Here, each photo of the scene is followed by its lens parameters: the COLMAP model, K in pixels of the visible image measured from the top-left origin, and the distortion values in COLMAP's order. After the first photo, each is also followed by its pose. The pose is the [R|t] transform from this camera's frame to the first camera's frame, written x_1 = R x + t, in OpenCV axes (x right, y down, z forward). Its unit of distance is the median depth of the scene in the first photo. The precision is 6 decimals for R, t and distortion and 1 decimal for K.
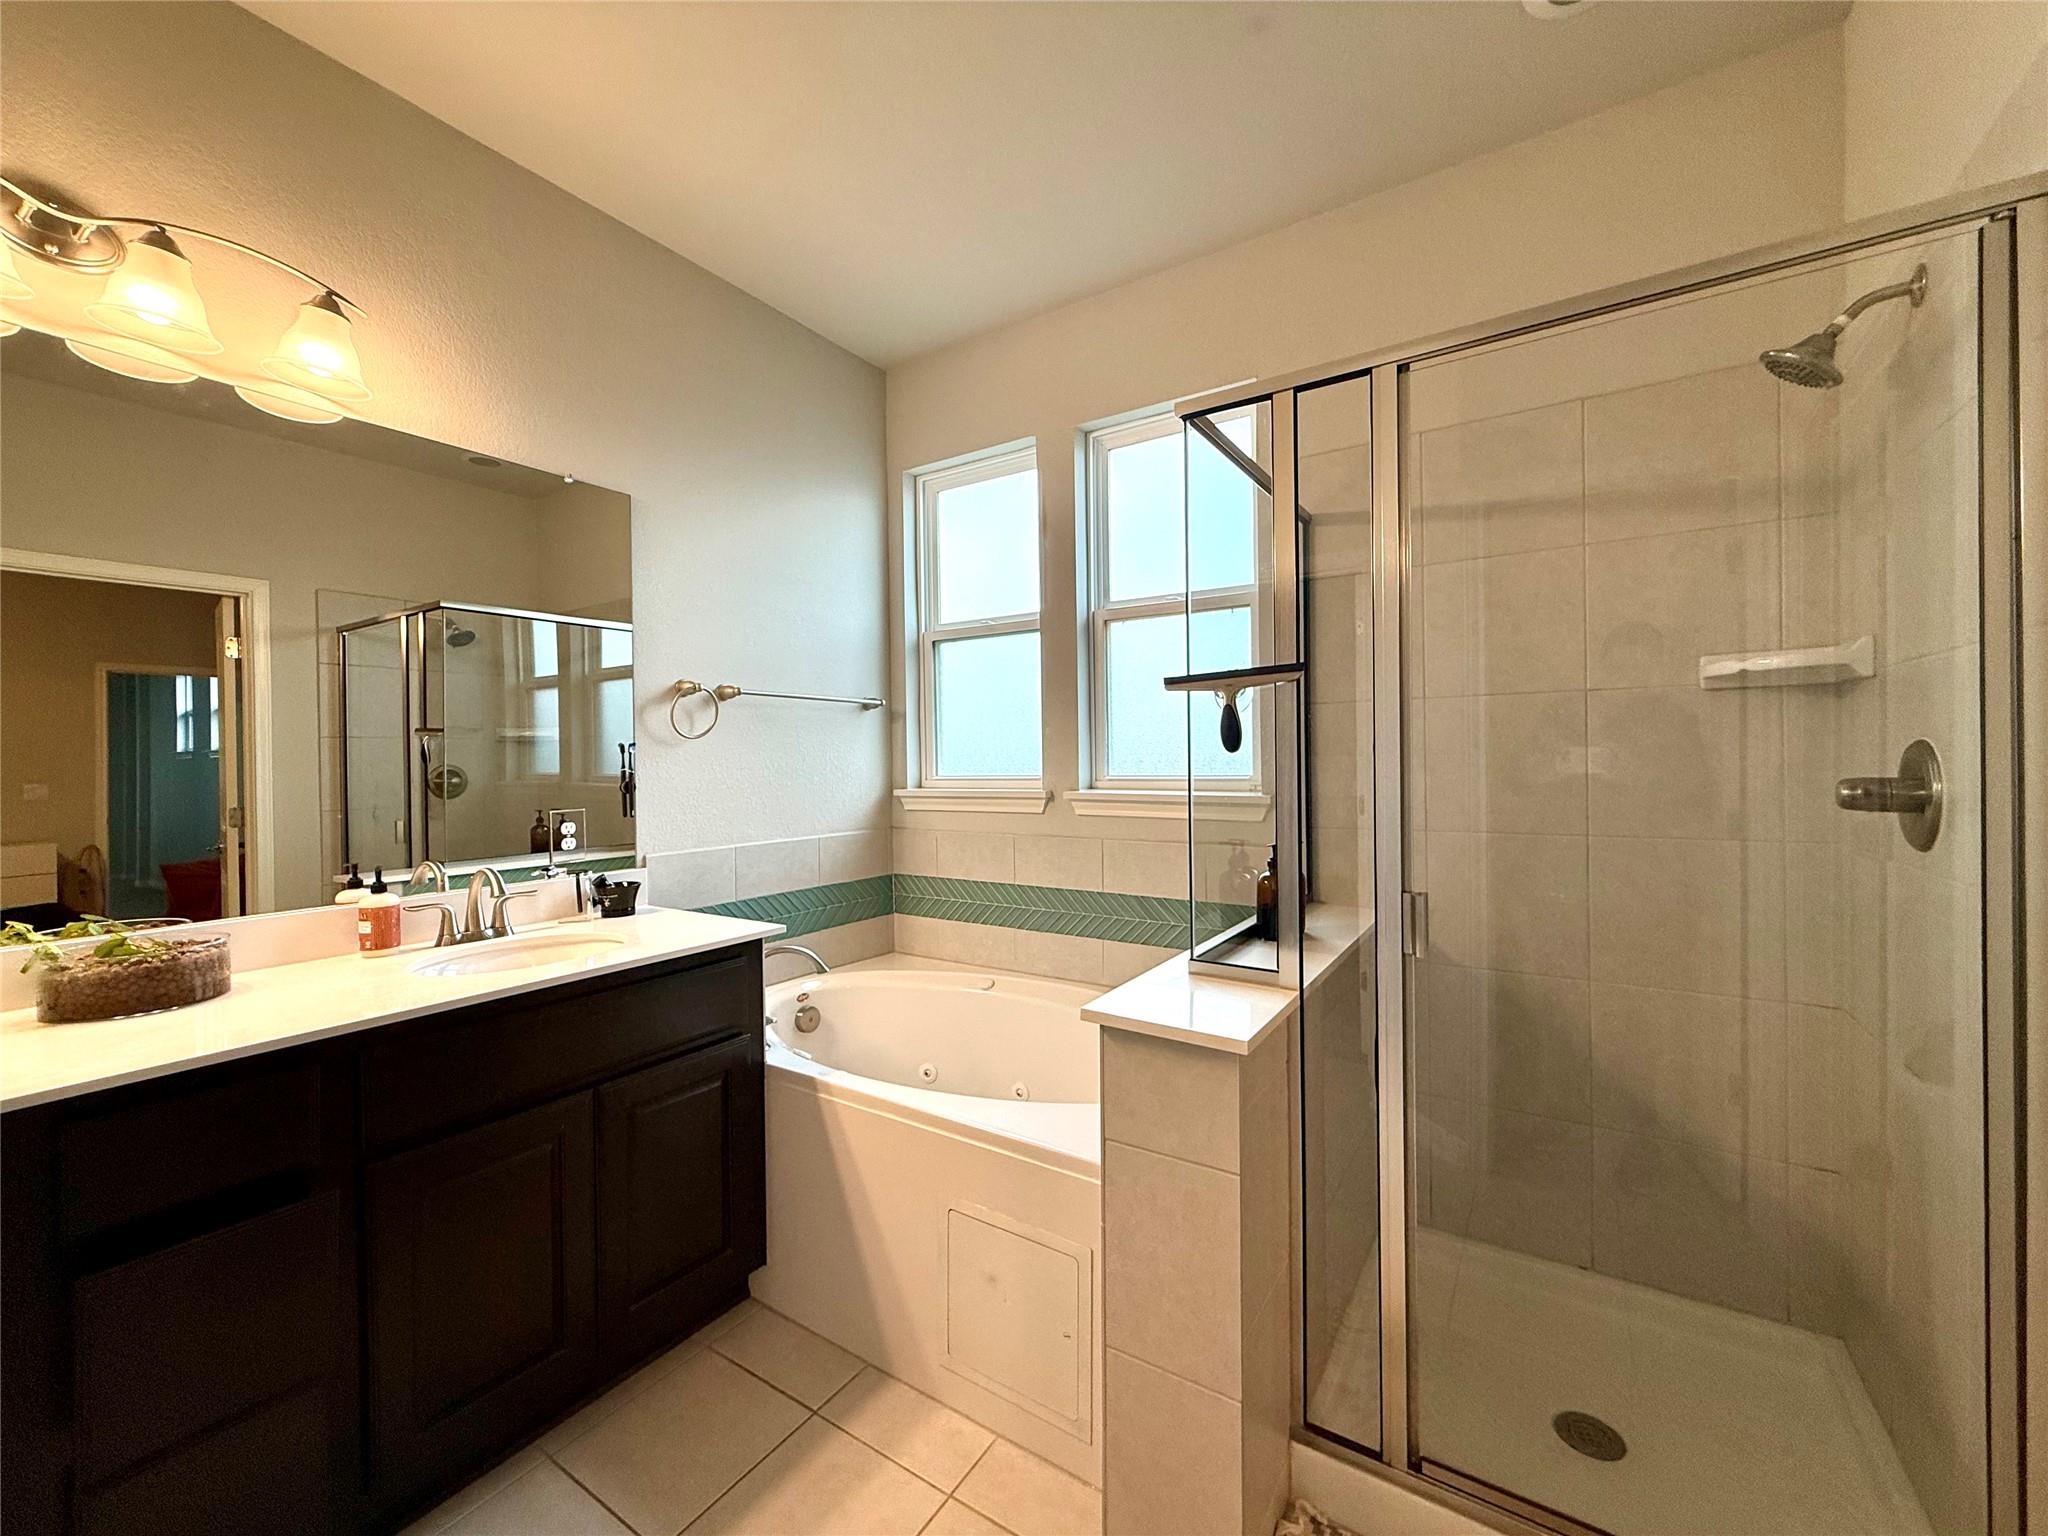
lens RADIAL K [[810.8, 0, 1024.0], [0, 810.8, 768.0], [0, 0, 1]] dist [0.007758, -0.007319]
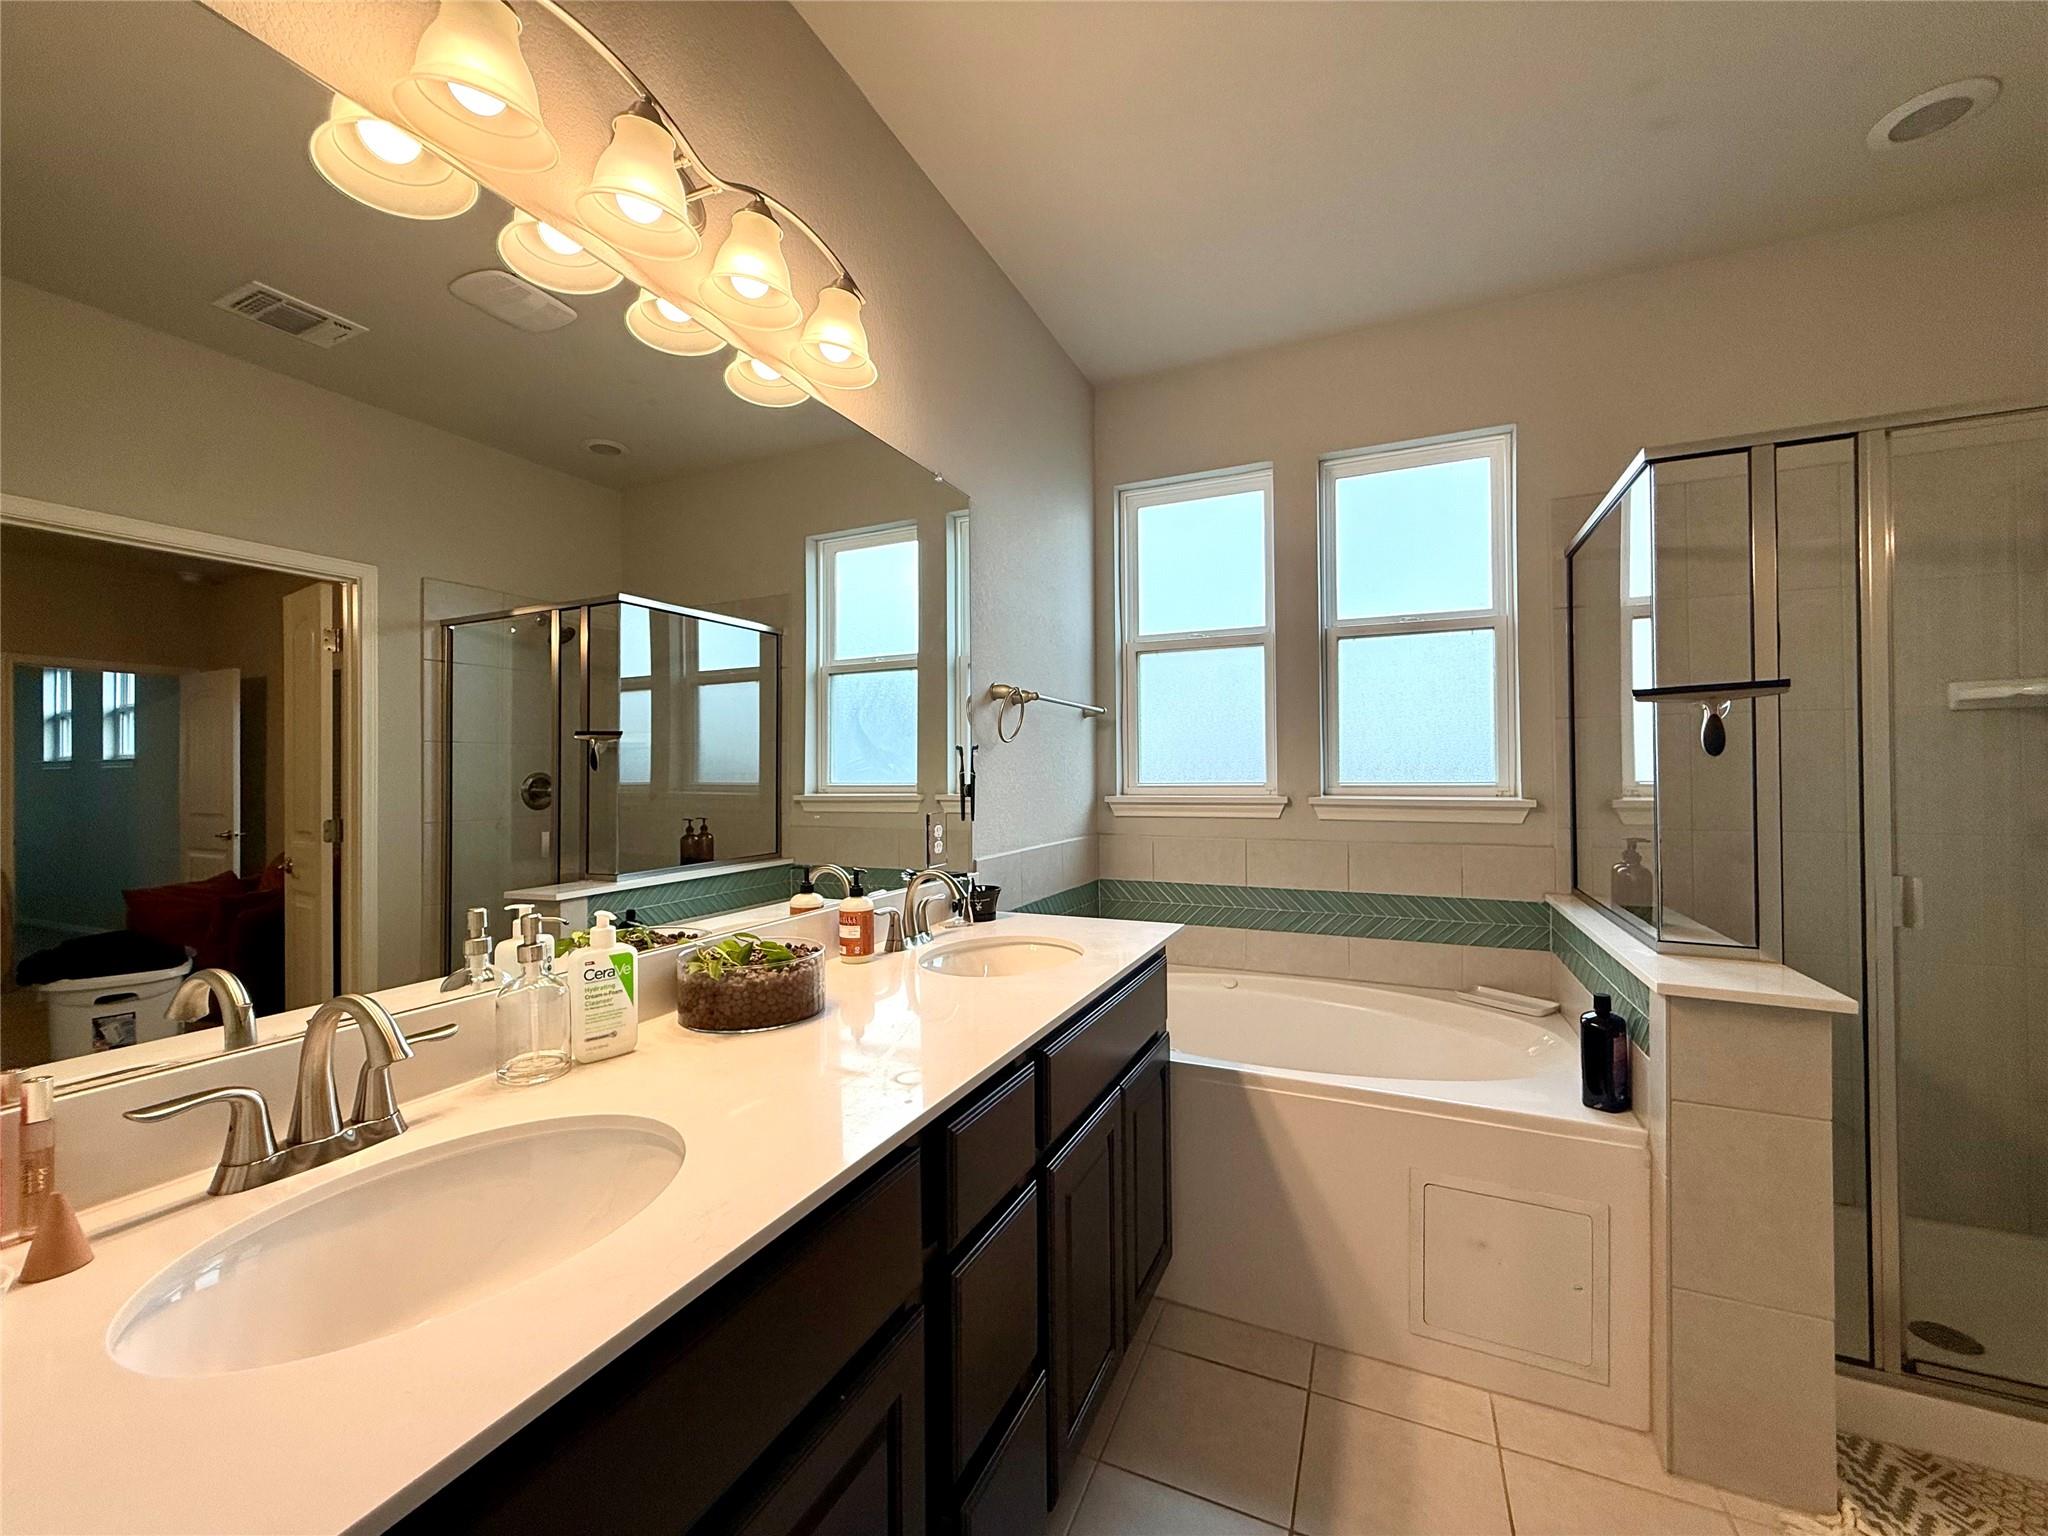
lens RADIAL K [[809.8, 0, 1024.0], [0, 809.8, 768.0], [0, 0, 1]] dist [-0.001315, 0.000157]
pose [[0.989479, 0.006144, 0.144547, -0.456620], [-0.003442, 0.999815, -0.018933, 0.011546], [-0.144636, 0.018236, 0.989317, 0.009034]]
